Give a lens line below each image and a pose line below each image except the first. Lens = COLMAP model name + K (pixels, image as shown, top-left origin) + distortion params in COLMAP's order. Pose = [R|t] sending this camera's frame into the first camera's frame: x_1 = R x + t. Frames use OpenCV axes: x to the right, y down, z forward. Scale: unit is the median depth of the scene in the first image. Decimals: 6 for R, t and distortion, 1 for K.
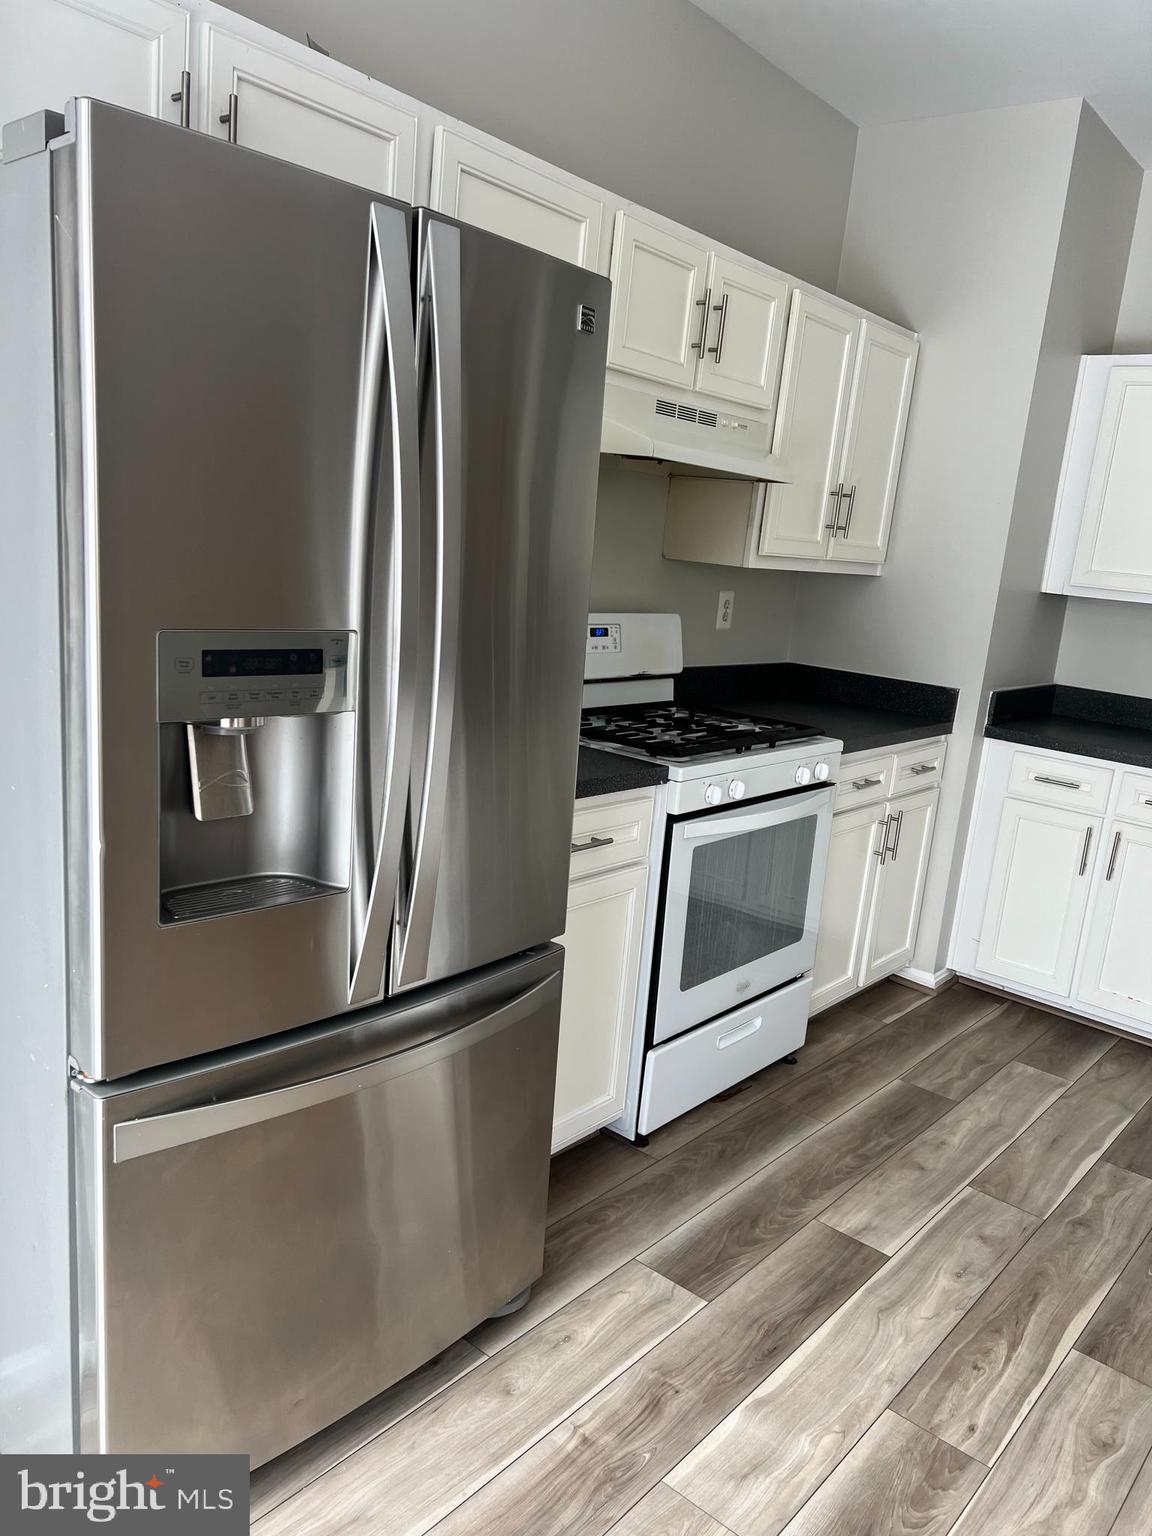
lens RADIAL K [[1164.4, 0, 576.7], [0, 1164.4, 799.6], [0, 0, 1]] dist [0.039875, -0.039434]
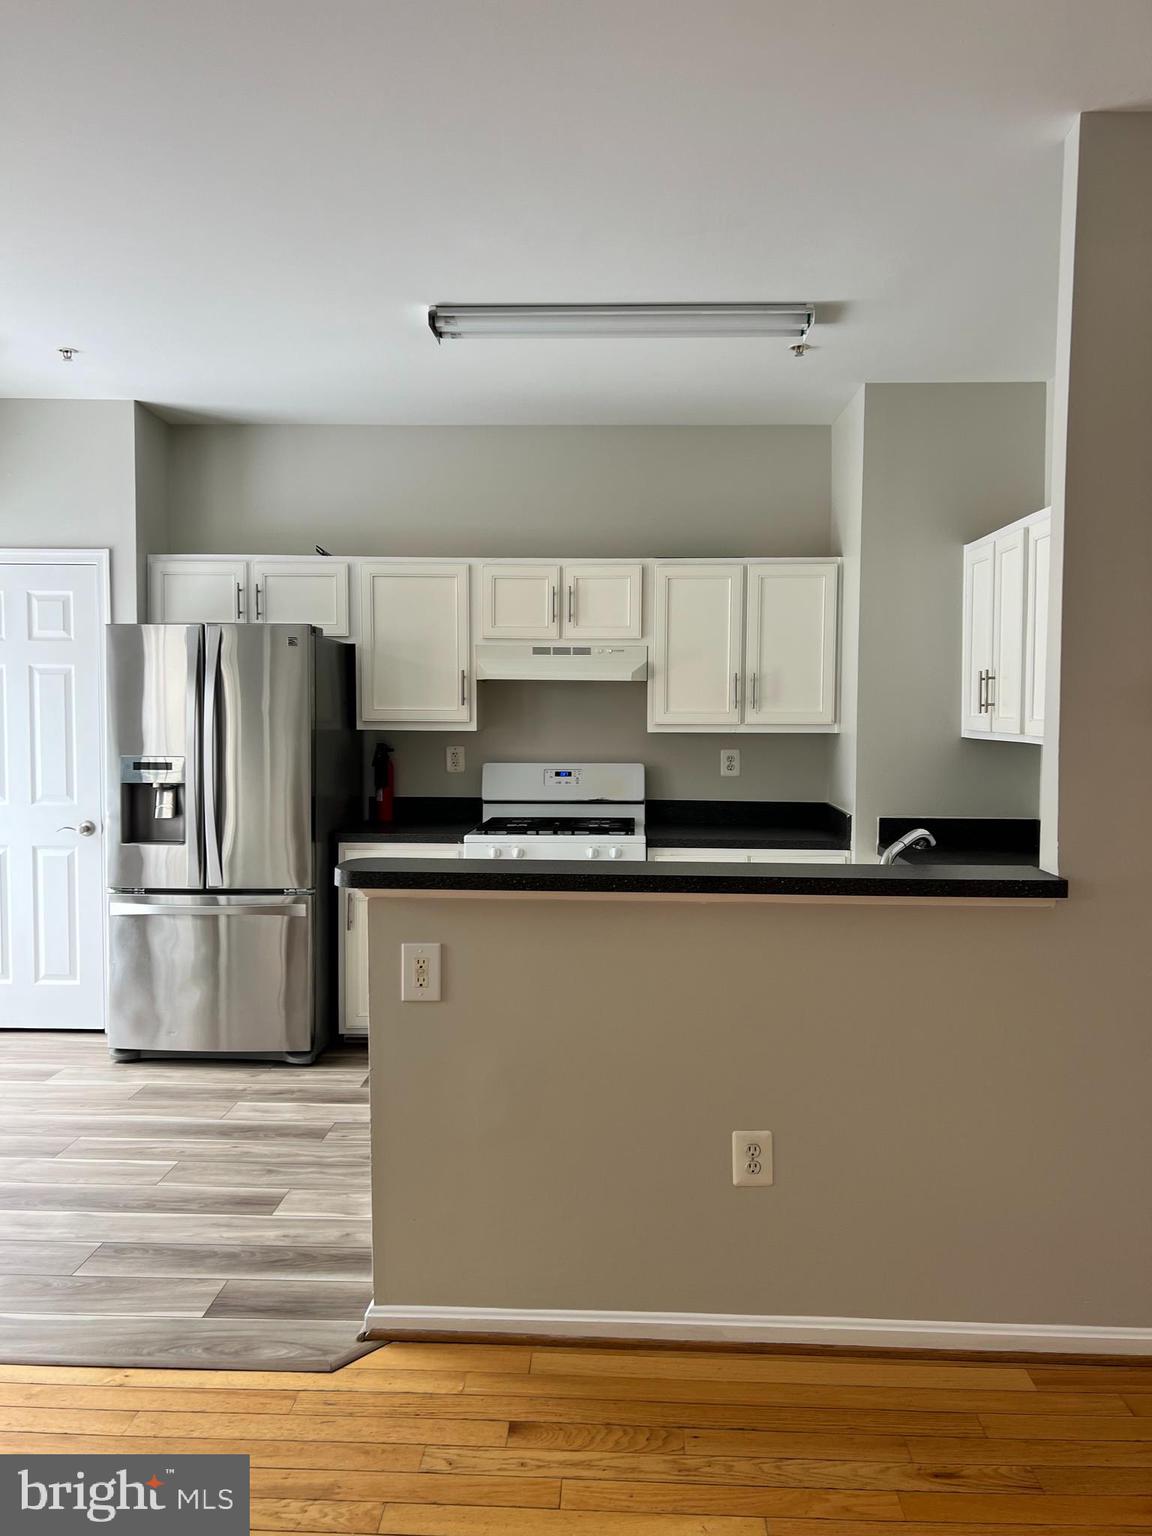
lens RADIAL K [[1169.6, 0, 575.9], [0, 1169.6, 764.1], [0, 0, 1]] dist [0.027694, 0.000310]
pose [[0.609964, -0.036640, -0.791582, 1.411205], [-0.129345, 0.980930, -0.145073, 0.091086], [0.781802, 0.190876, 0.593592, -0.014815]]
